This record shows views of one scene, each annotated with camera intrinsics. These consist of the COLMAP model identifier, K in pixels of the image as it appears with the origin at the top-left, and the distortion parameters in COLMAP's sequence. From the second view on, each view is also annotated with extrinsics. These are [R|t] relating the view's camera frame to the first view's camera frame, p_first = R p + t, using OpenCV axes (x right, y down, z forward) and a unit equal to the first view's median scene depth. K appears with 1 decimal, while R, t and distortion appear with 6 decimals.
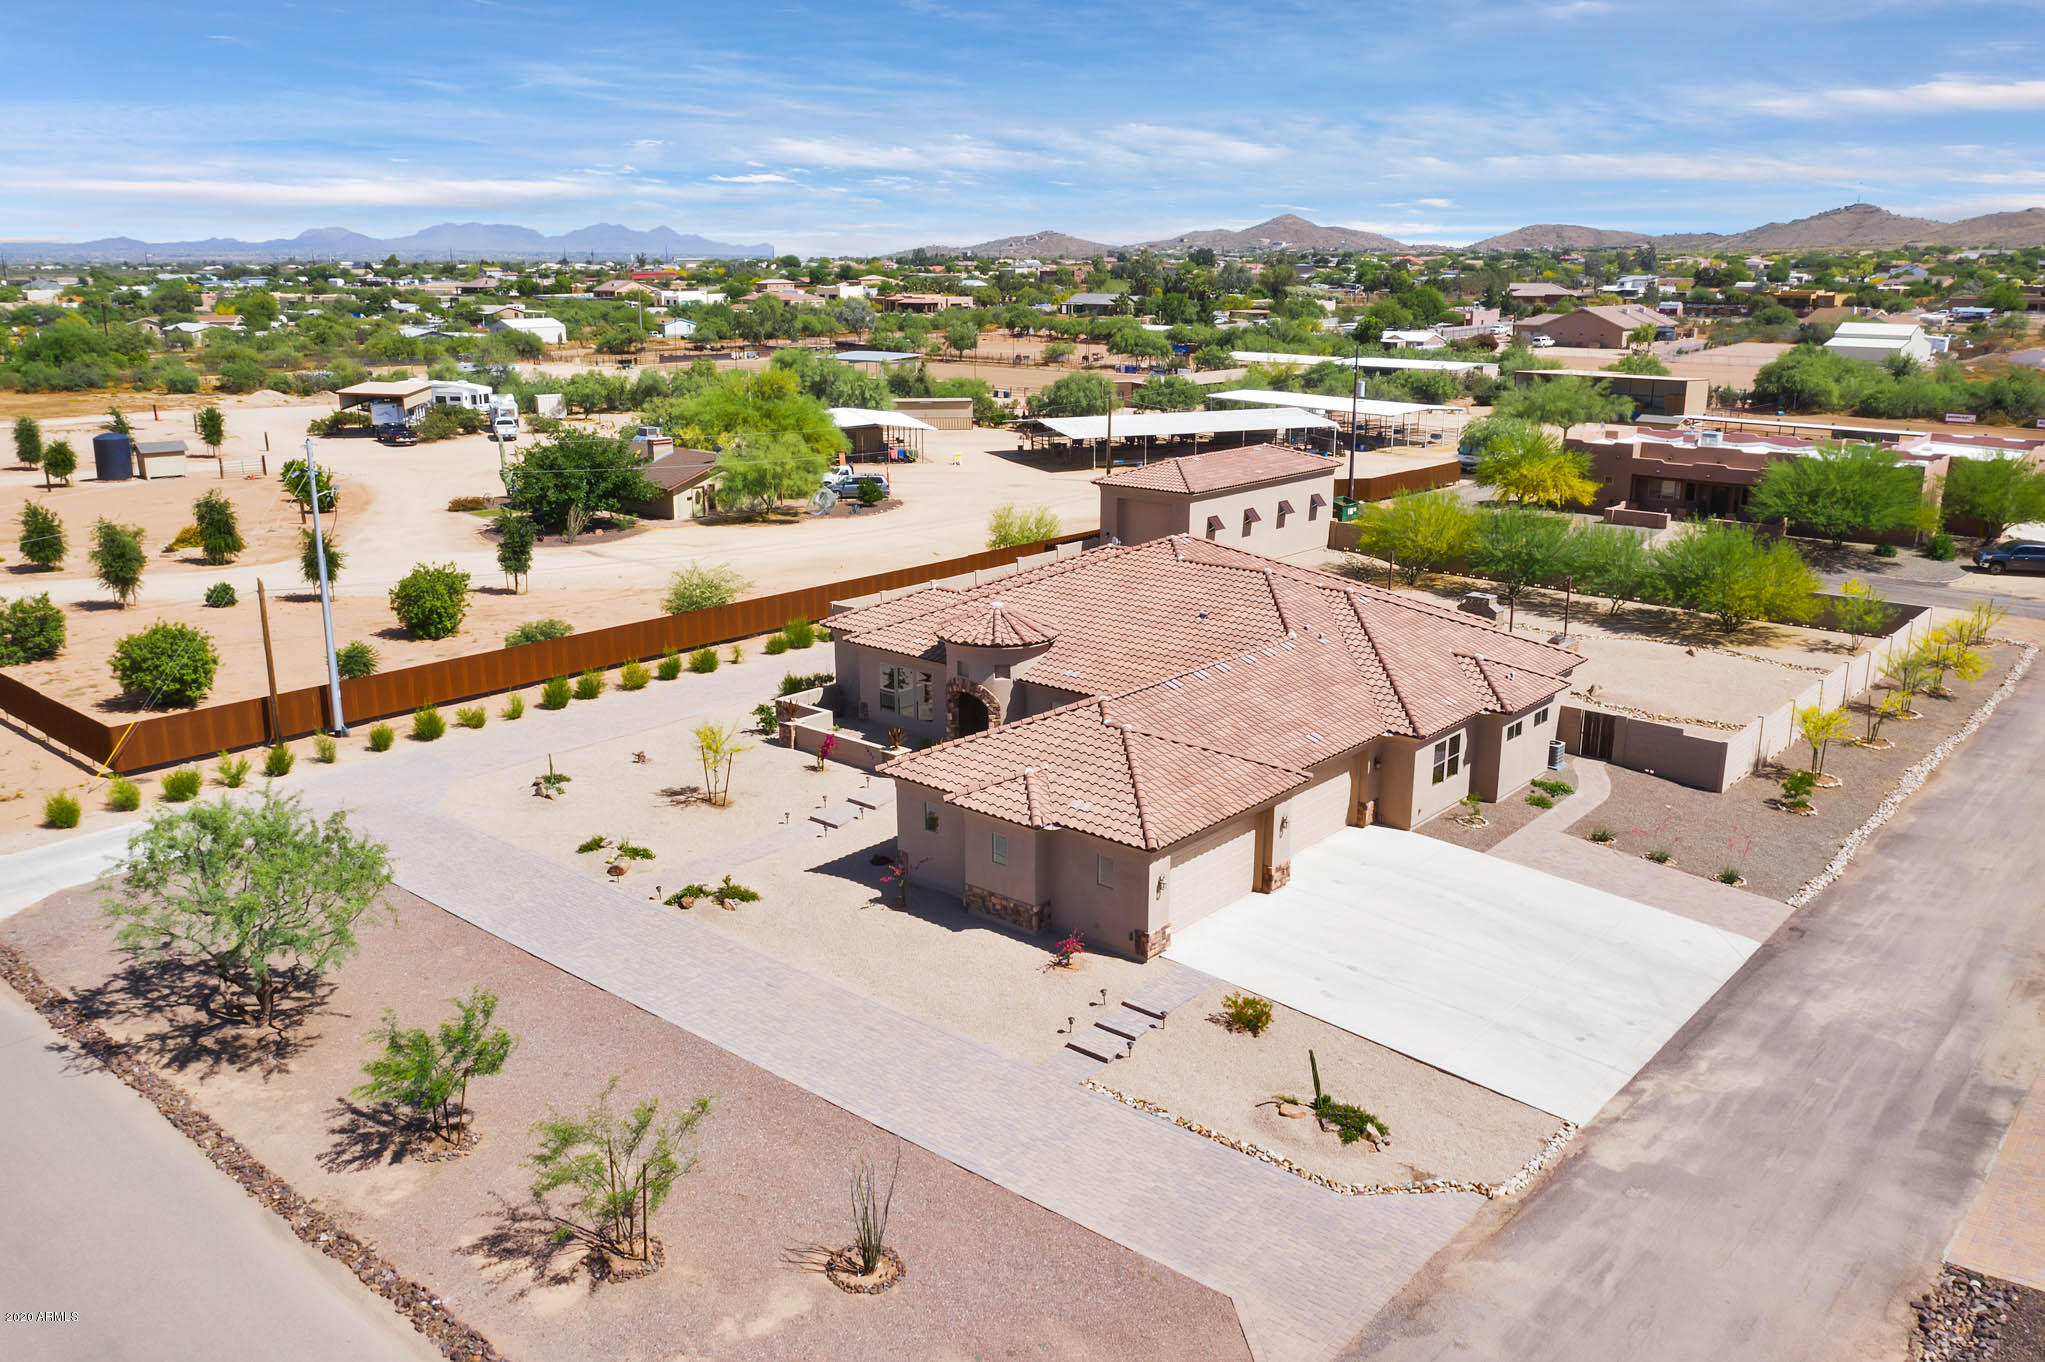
lens RADIAL K [[1578.5, 0, 1021.0], [0, 1578.5, 684.4], [0, 0, 1]] dist [-0.041817, 0.002084]
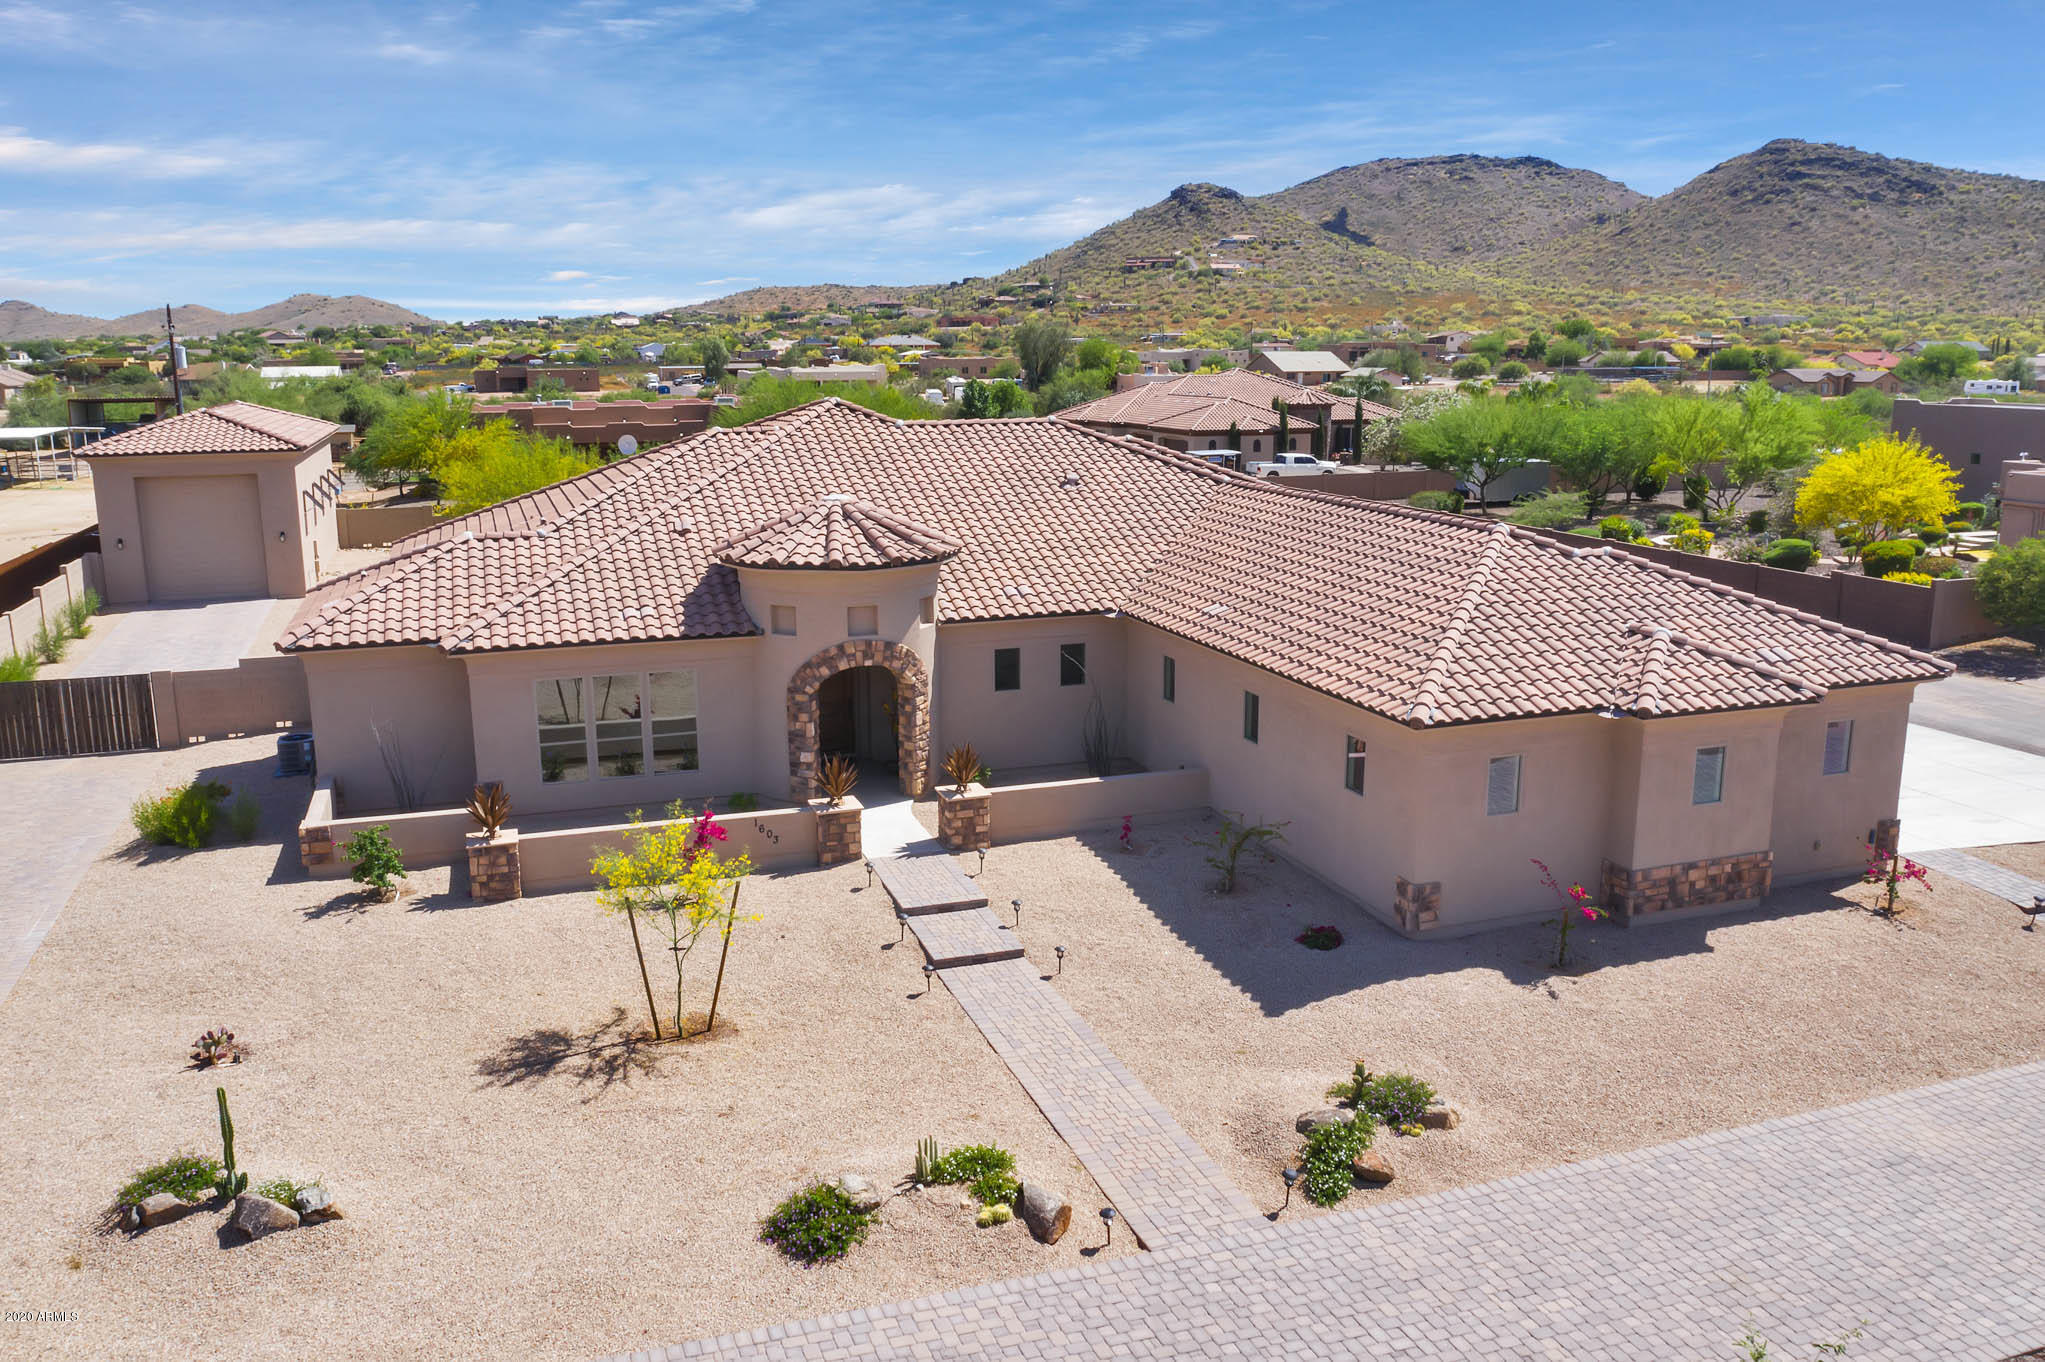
lens RADIAL K [[1578.5, 0, 1021.0], [0, 1578.5, 684.4], [0, 0, 1]] dist [-0.041817, 0.002084]
pose [[0.496961, -0.180343, 0.848826, -0.527012], [0.232026, 0.970167, 0.070279, -0.016048], [-0.836178, 0.162024, 0.523980, 0.828181]]
